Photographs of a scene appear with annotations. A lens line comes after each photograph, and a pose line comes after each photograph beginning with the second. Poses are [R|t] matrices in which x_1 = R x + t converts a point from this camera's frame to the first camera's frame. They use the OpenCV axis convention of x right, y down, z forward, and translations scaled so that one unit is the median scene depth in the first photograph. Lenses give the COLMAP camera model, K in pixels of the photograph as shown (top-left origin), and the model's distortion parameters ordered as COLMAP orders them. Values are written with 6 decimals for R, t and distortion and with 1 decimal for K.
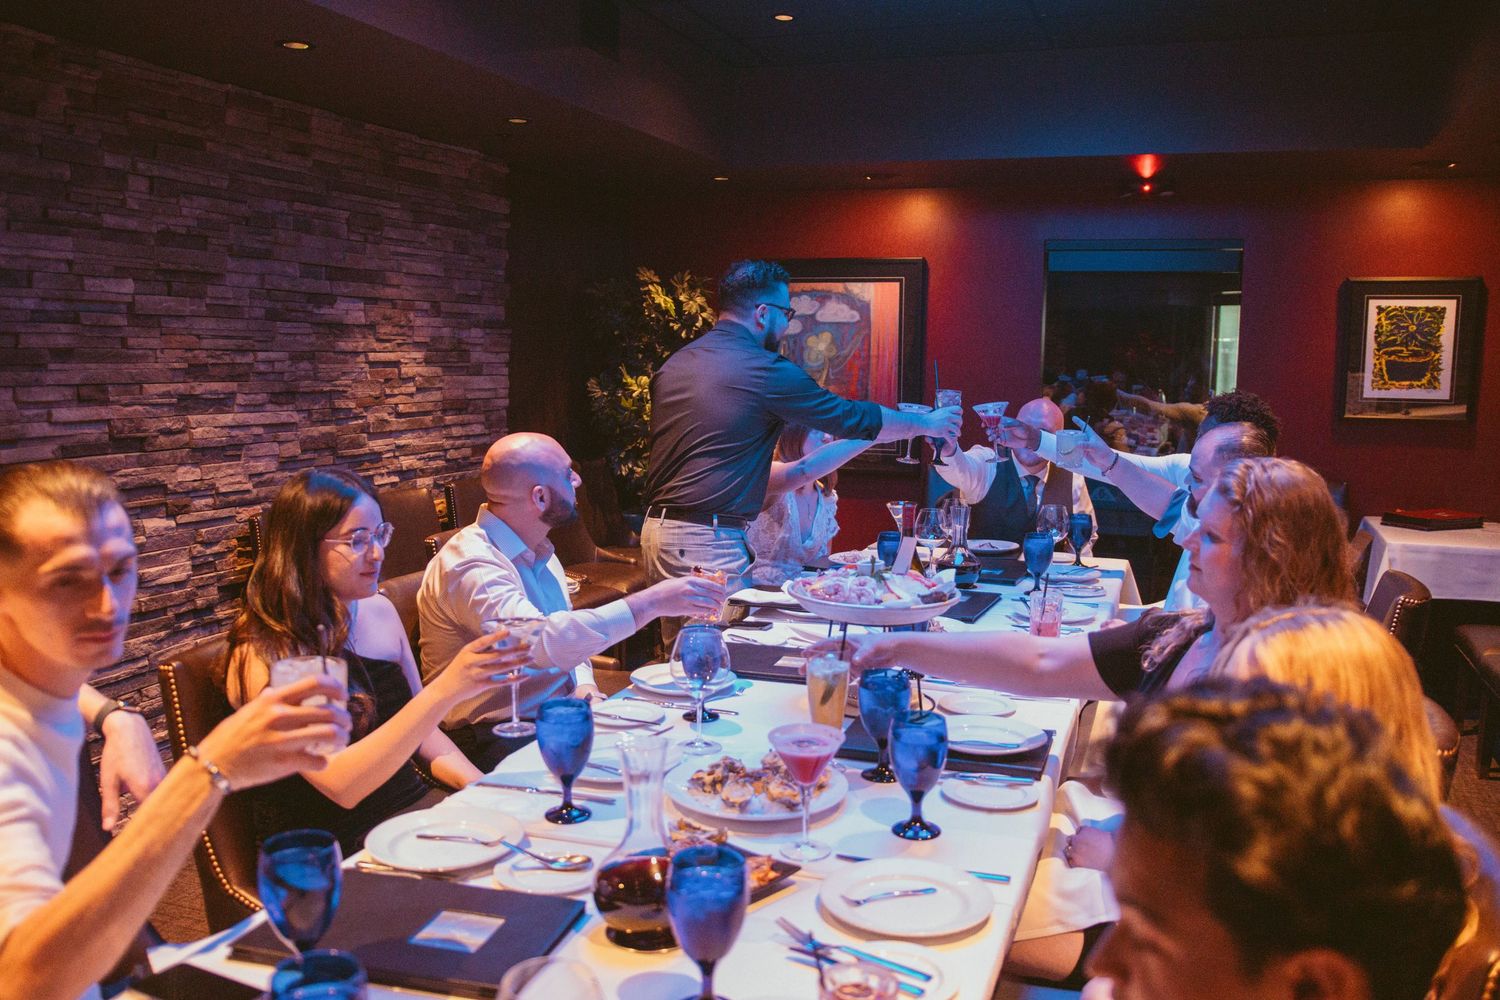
lens RADIAL K [[1249.1, 0, 747.6], [0, 1249.1, 500.1], [0, 0, 1]] dist [-0.090069, 0.079179]
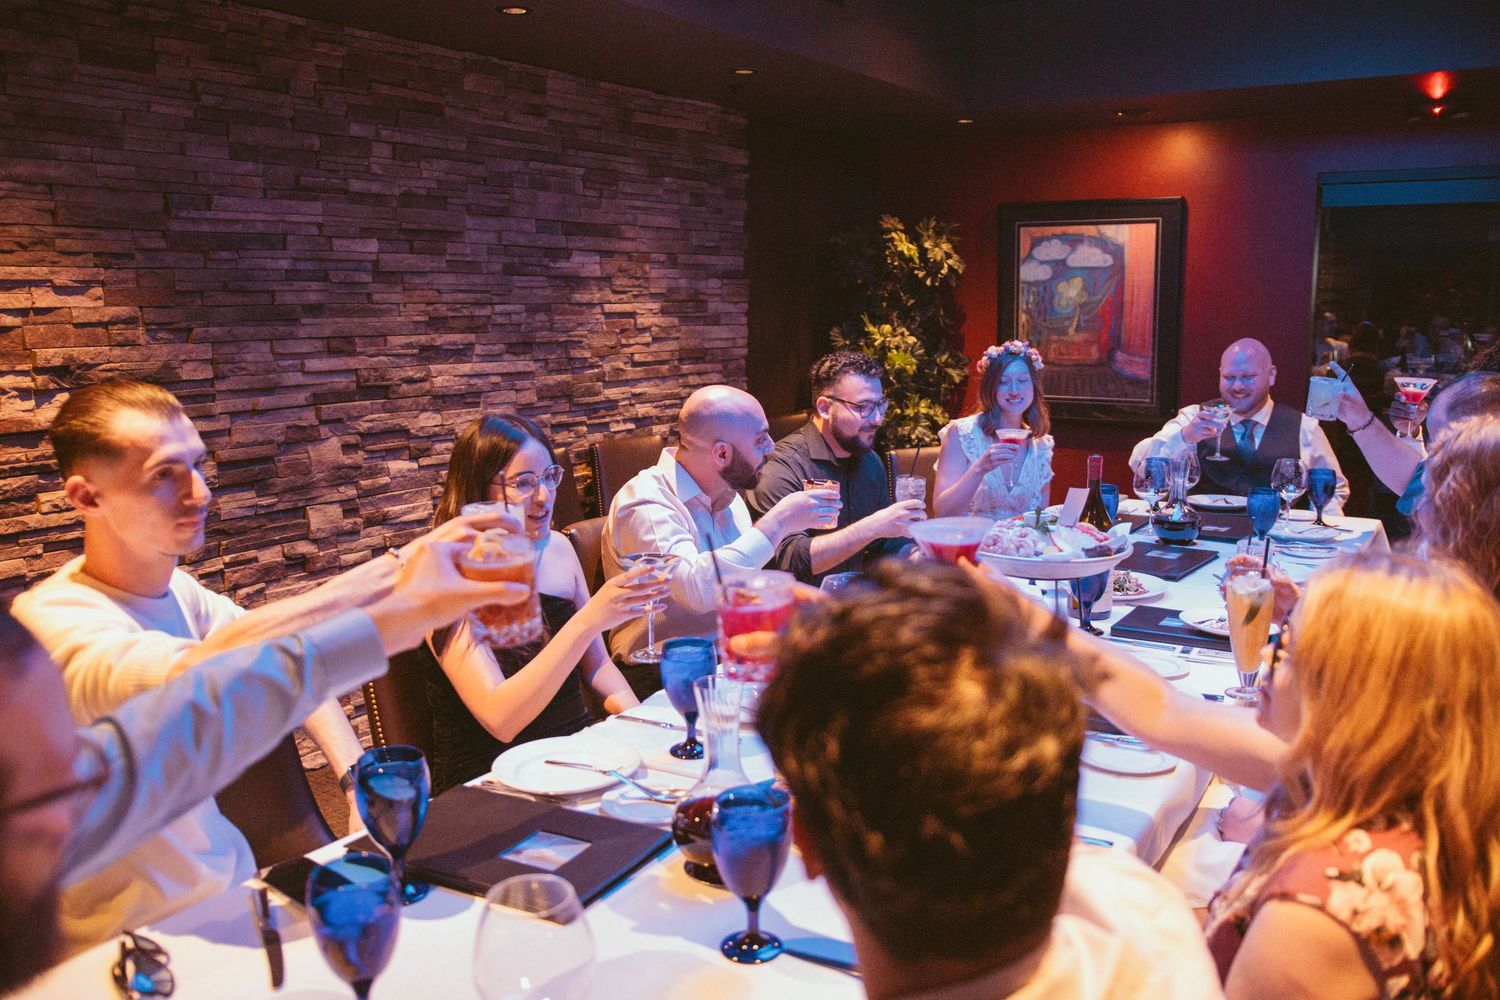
lens RADIAL K [[1249.1, 0, 747.6], [0, 1249.1, 500.1], [0, 0, 1]] dist [-0.090069, 0.079179]
pose [[0.972671, 0.019966, -0.231327, 0.061525], [-0.010849, 0.999116, 0.040616, 0.001663], [0.231933, -0.036997, 0.972028, 0.006657]]
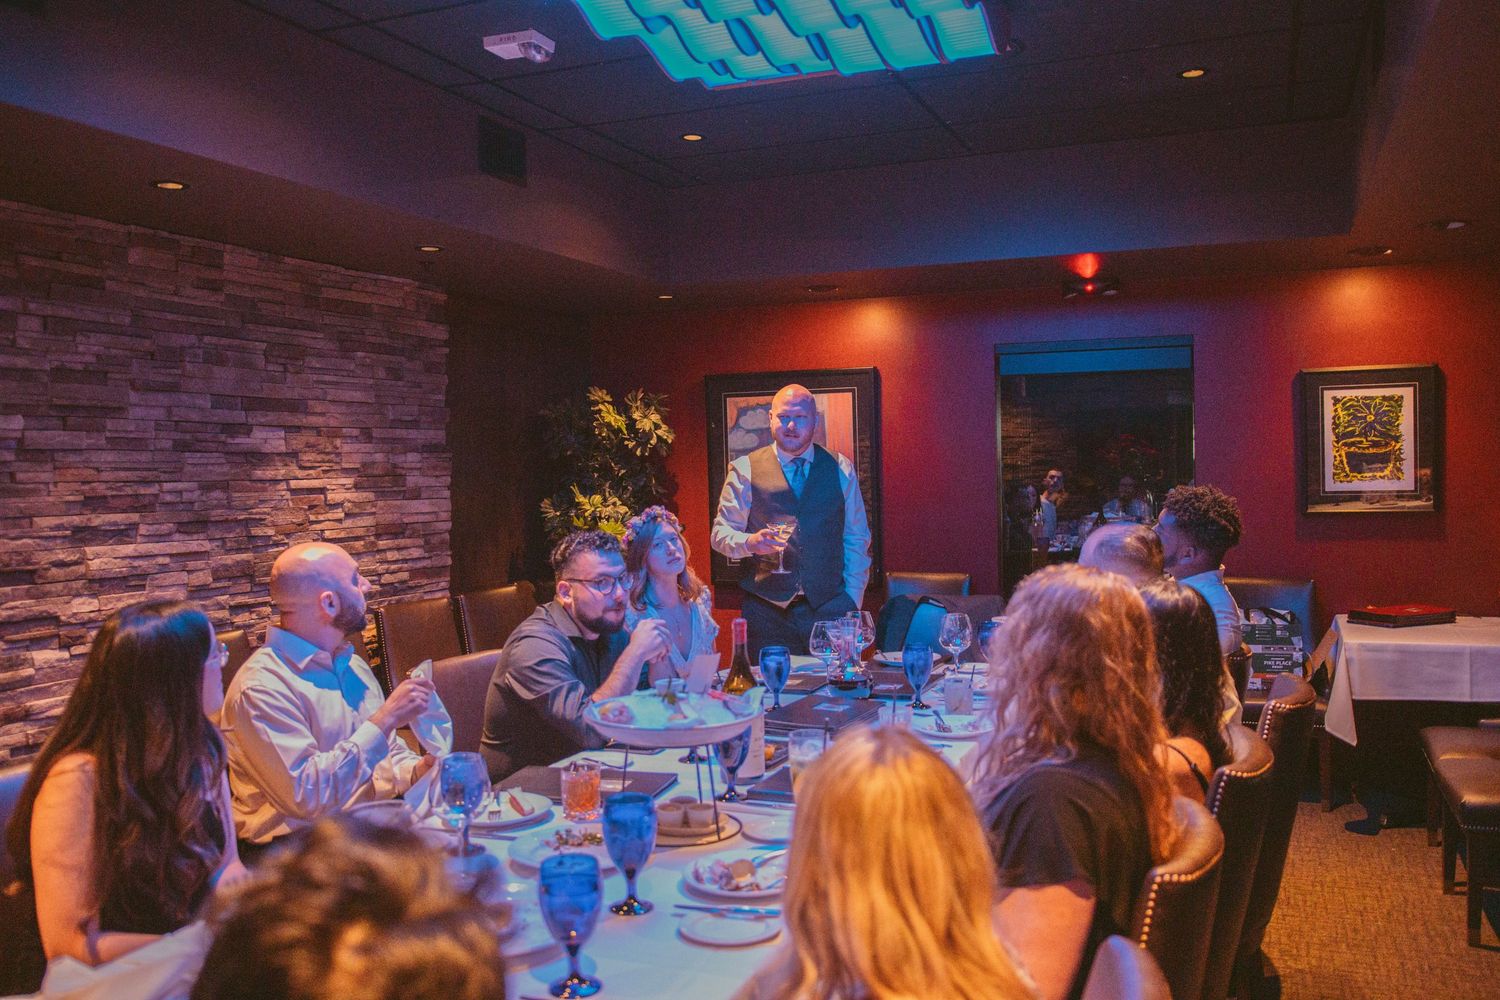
lens RADIAL K [[1249.1, 0, 747.6], [0, 1249.1, 500.1], [0, 0, 1]] dist [-0.090069, 0.079179]
pose [[0.998335, -0.032053, -0.047961, 0.126064], [0.027493, 0.995297, -0.092890, 0.001132], [0.050712, 0.091416, 0.994521, 0.019454]]
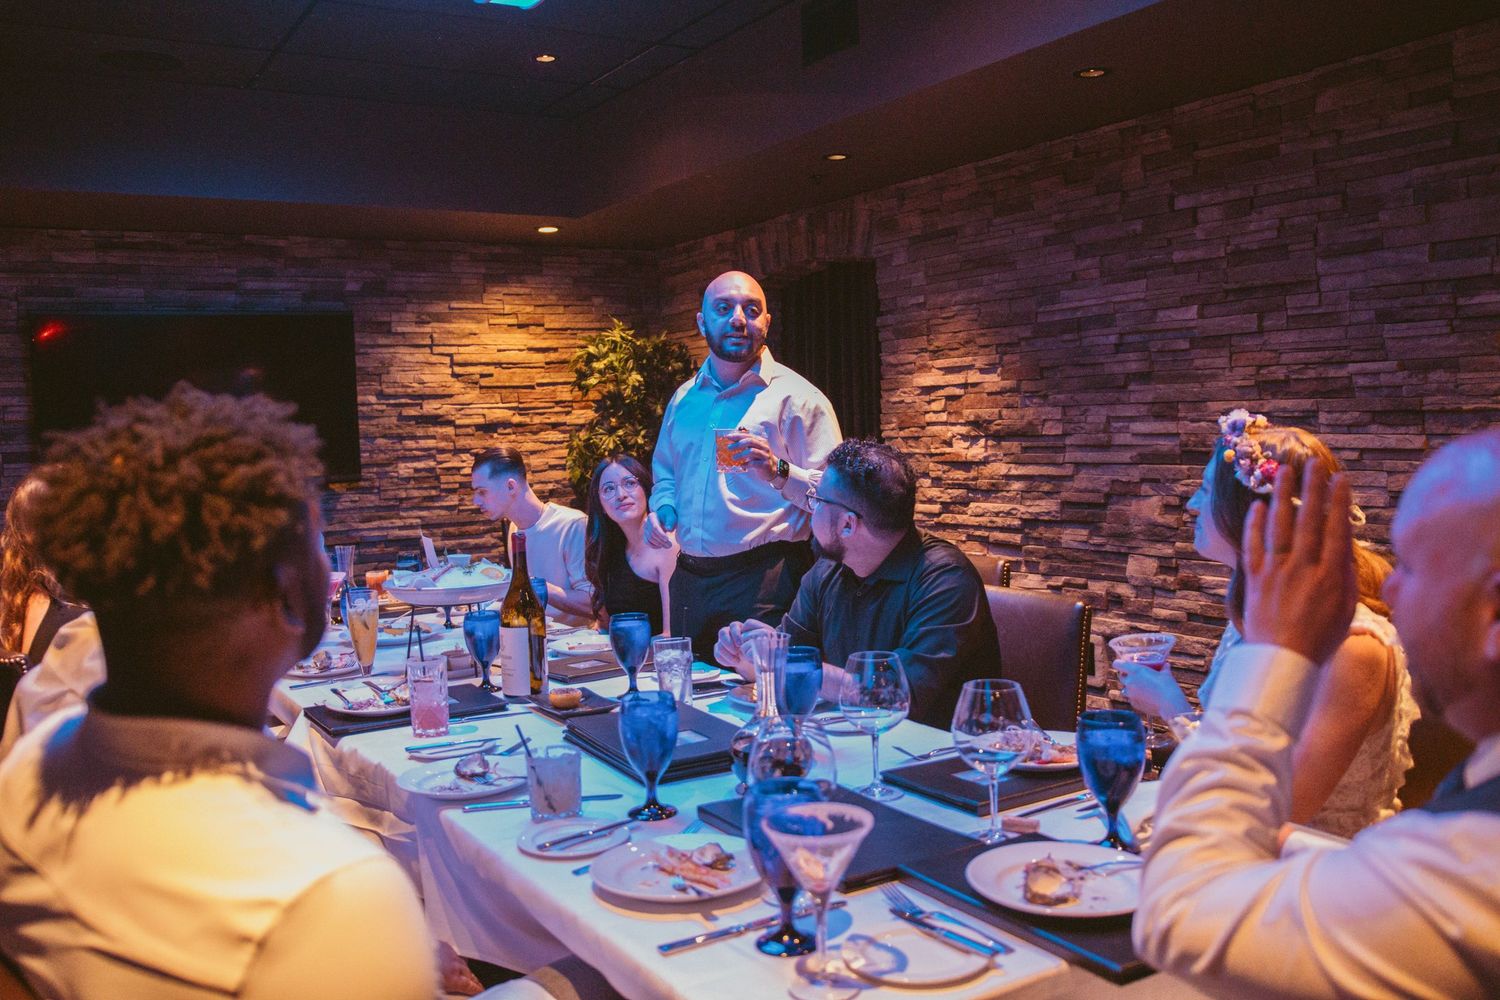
lens RADIAL K [[1249.1, 0, 747.6], [0, 1249.1, 500.1], [0, 0, 1]] dist [-0.090069, 0.079179]
pose [[-0.613548, 0.058732, -0.787470, 0.514638], [-0.067486, 0.989682, 0.126394, -0.101898], [0.786768, 0.130692, -0.603254, 1.154333]]
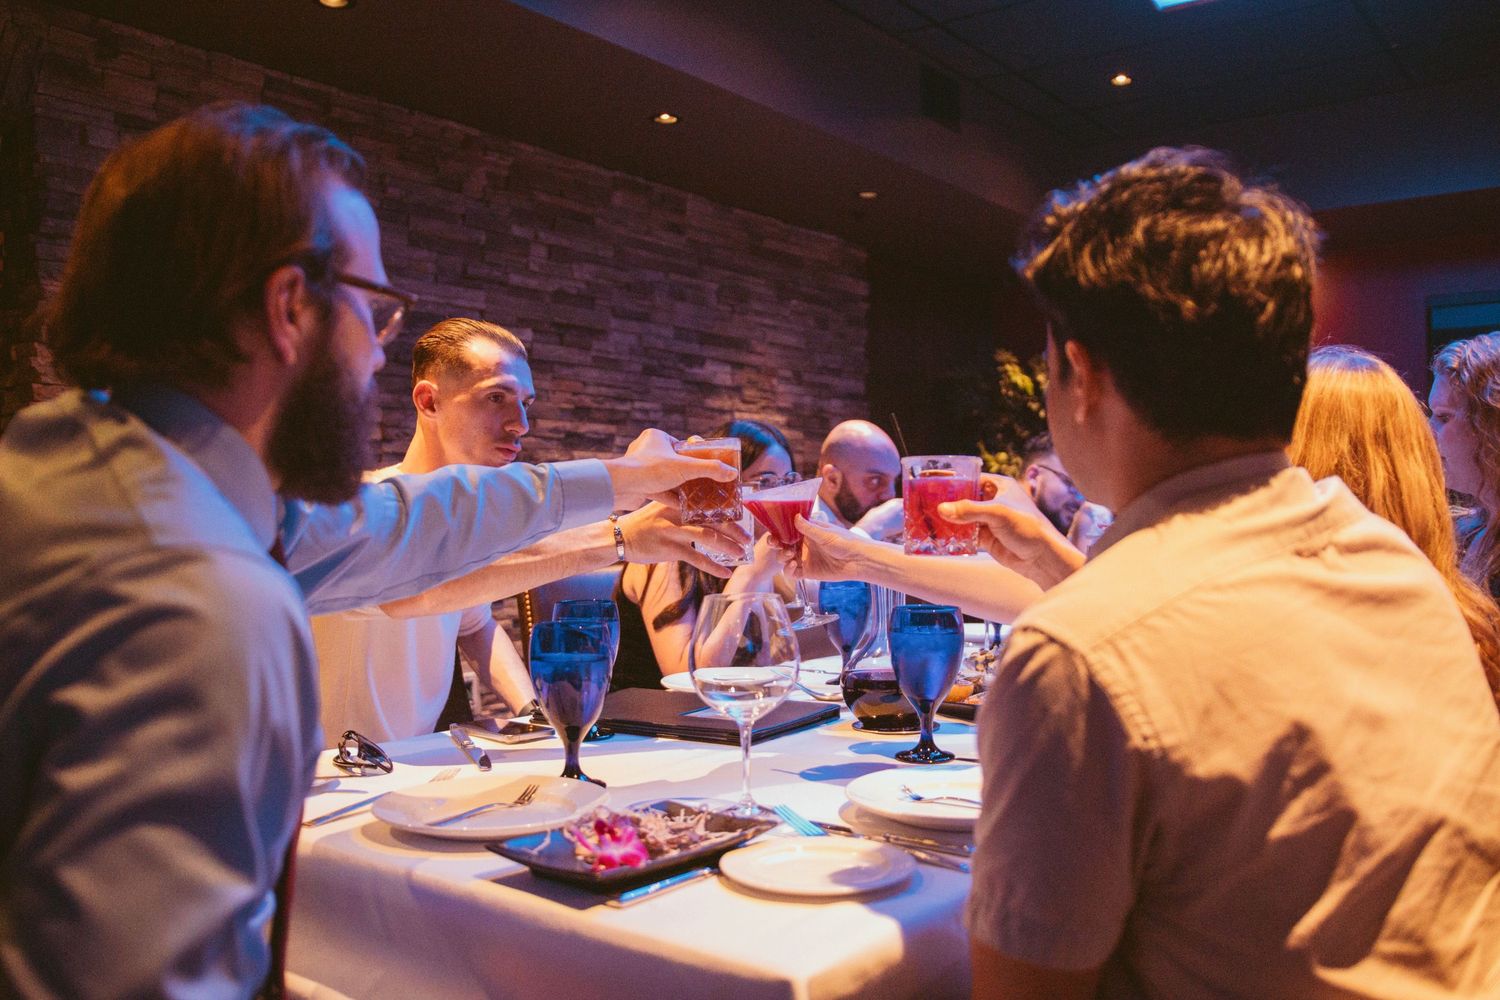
lens RADIAL K [[1249.1, 0, 747.6], [0, 1249.1, 500.1], [0, 0, 1]] dist [-0.090069, 0.079179]
pose [[0.950534, -0.017298, -0.310140, 0.050490], [-0.023051, 0.991767, -0.125966, 0.106621], [0.309765, 0.126884, 0.942309, -0.028924]]
